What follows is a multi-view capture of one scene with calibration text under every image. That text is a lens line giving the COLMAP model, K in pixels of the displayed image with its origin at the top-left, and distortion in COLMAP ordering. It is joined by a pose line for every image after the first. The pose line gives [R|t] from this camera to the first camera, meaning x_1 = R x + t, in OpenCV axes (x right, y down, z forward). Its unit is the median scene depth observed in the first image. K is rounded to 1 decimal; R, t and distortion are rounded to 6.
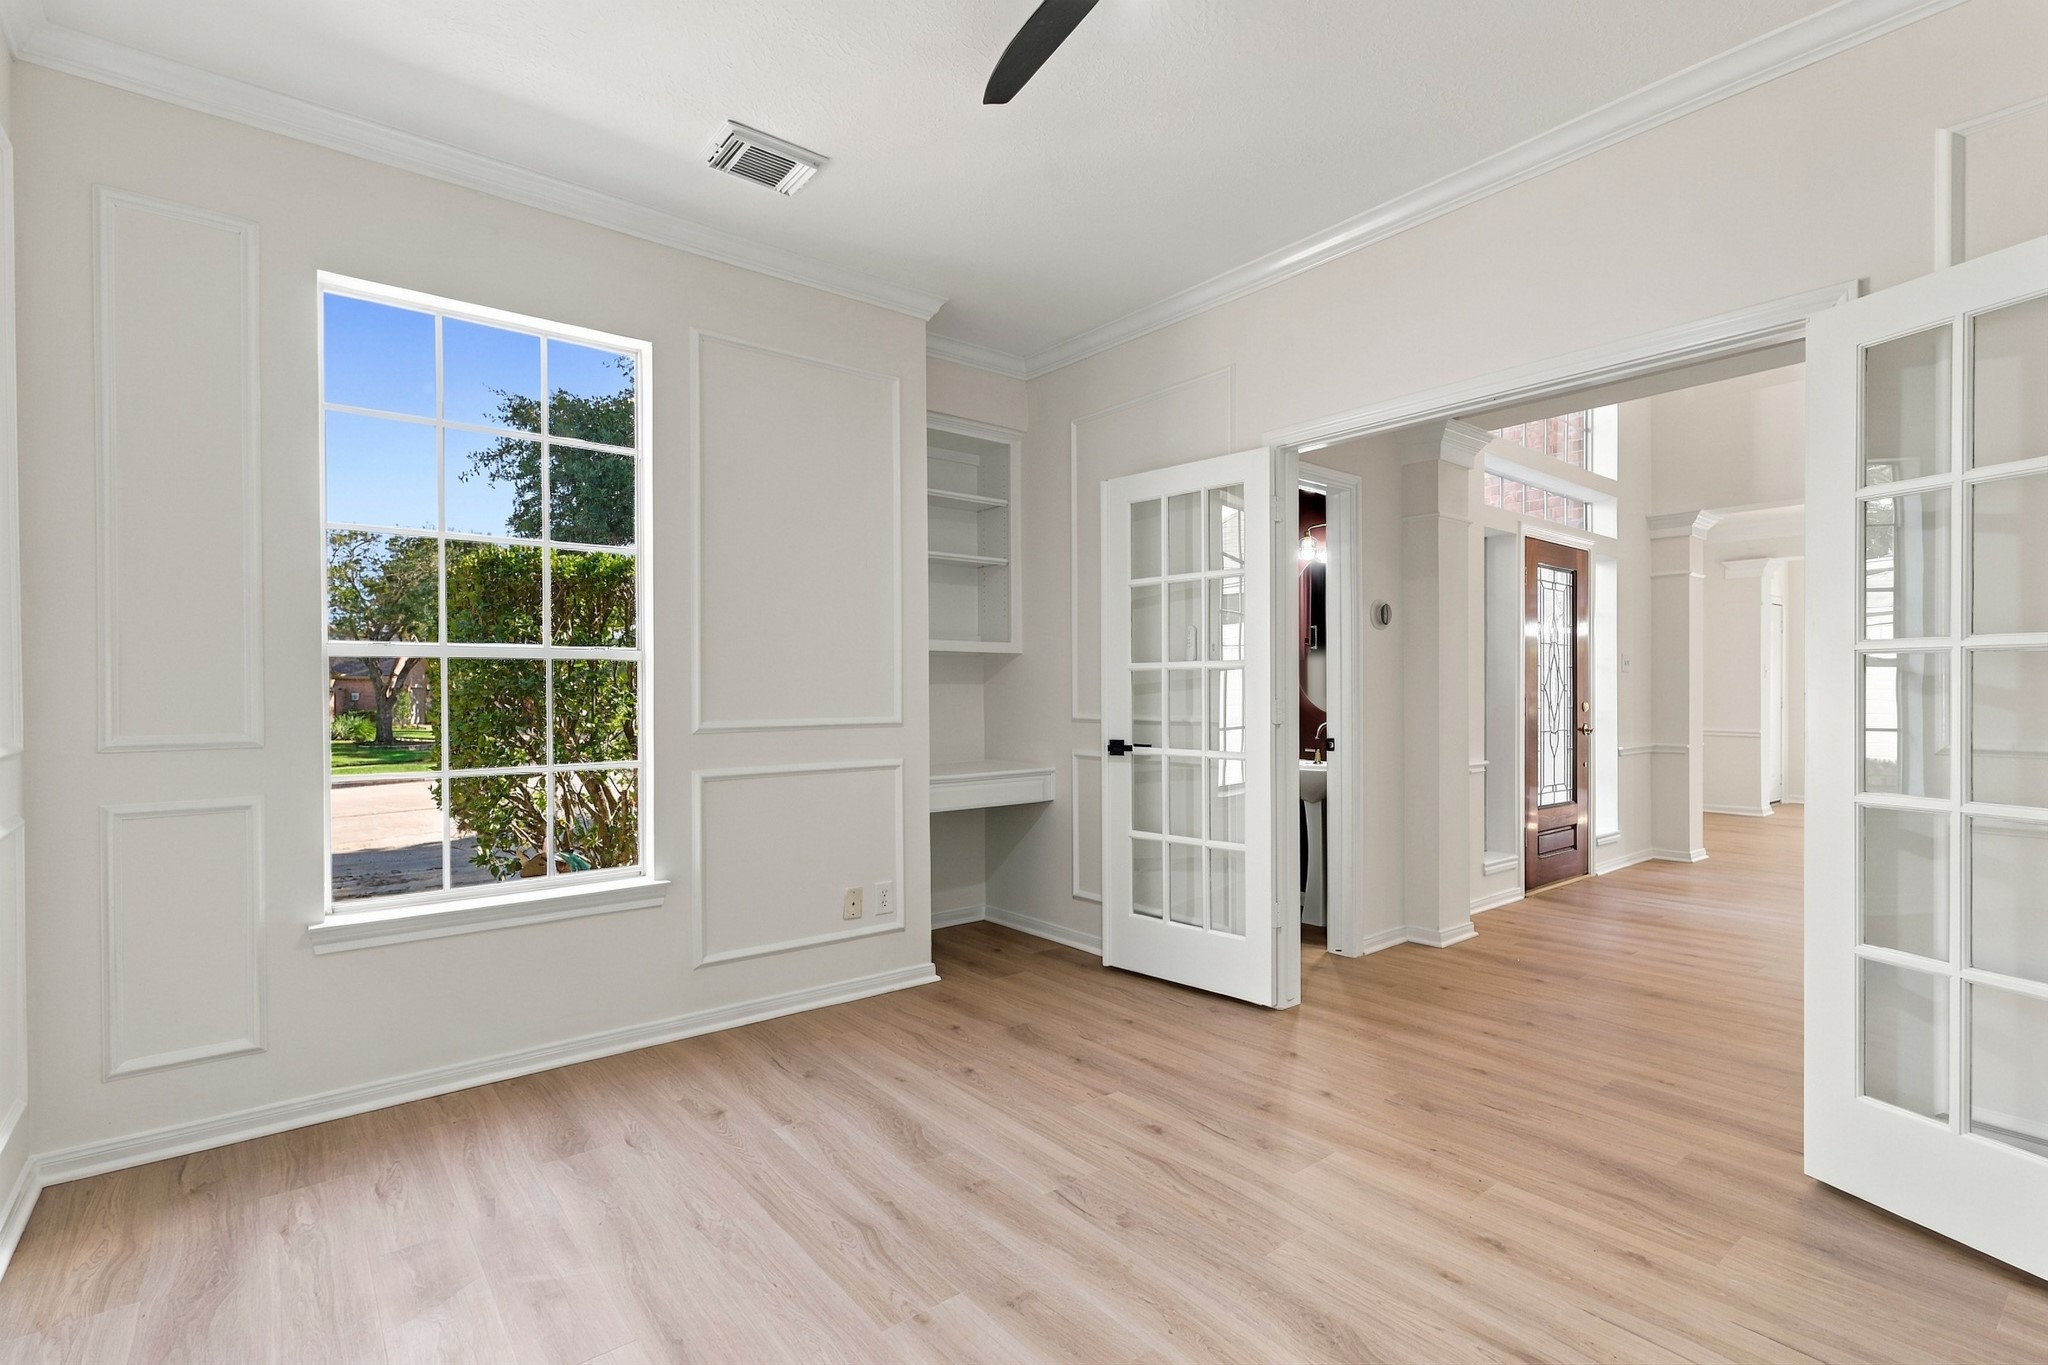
lens RADIAL K [[956.9, 0, 1024.2], [0, 956.9, 686.1], [0, 0, 1]] dist [0.004712, -0.000246]
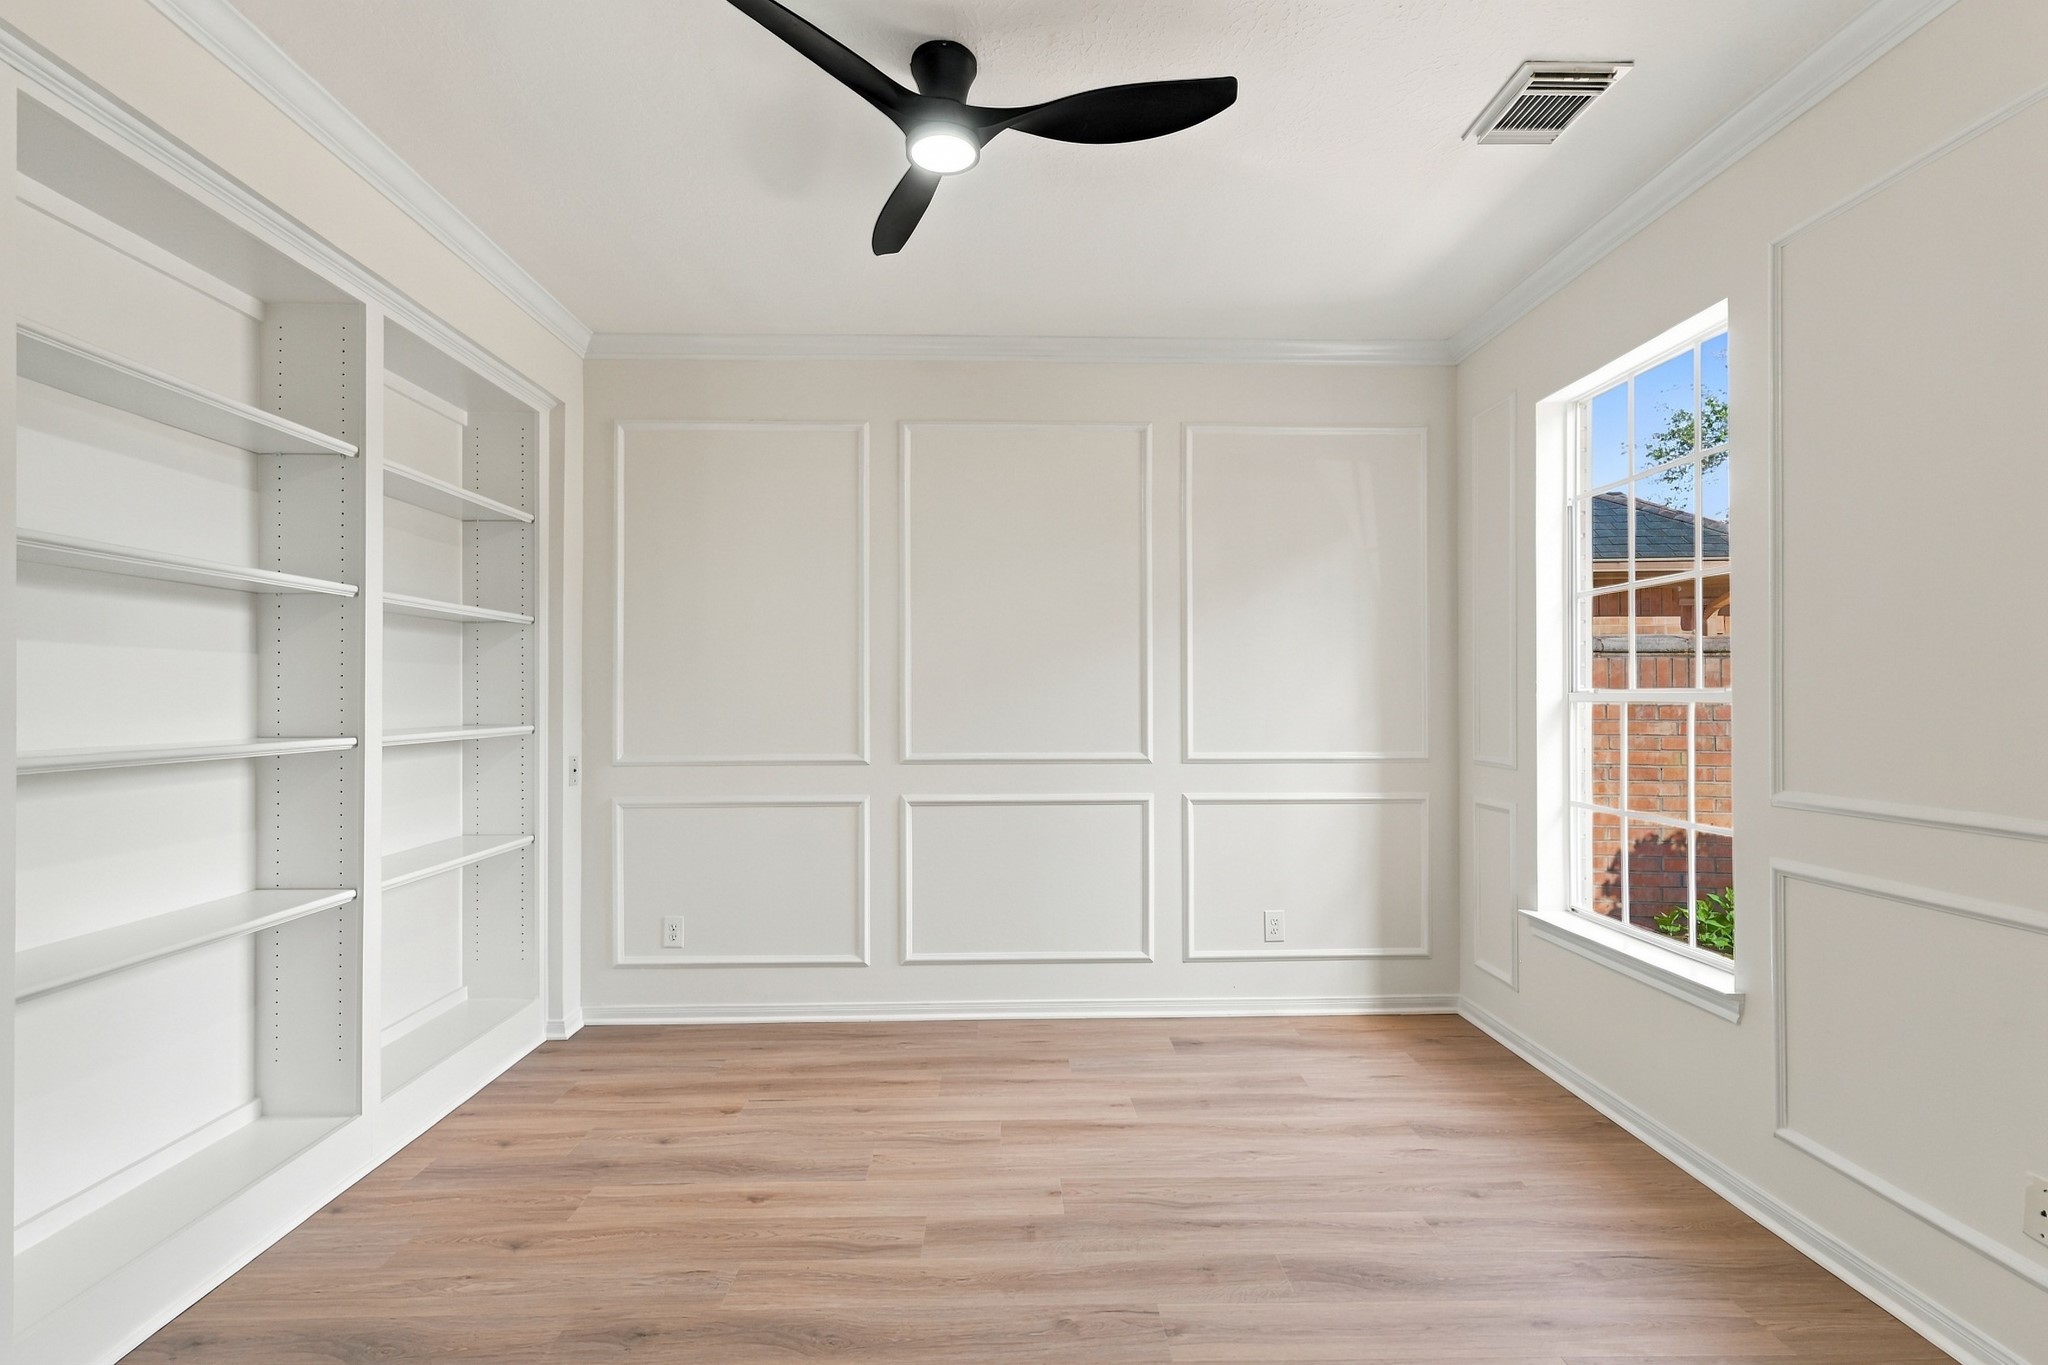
lens RADIAL K [[956.9, 0, 1020.2], [0, 956.9, 690.1], [0, 0, 1]] dist [0.004712, -0.000246]
pose [[-0.602915, 0.000735, -0.797805, 0.749543], [0.004655, 0.999986, -0.002597, -0.049463], [0.797792, -0.005280, -0.602910, 1.307647]]
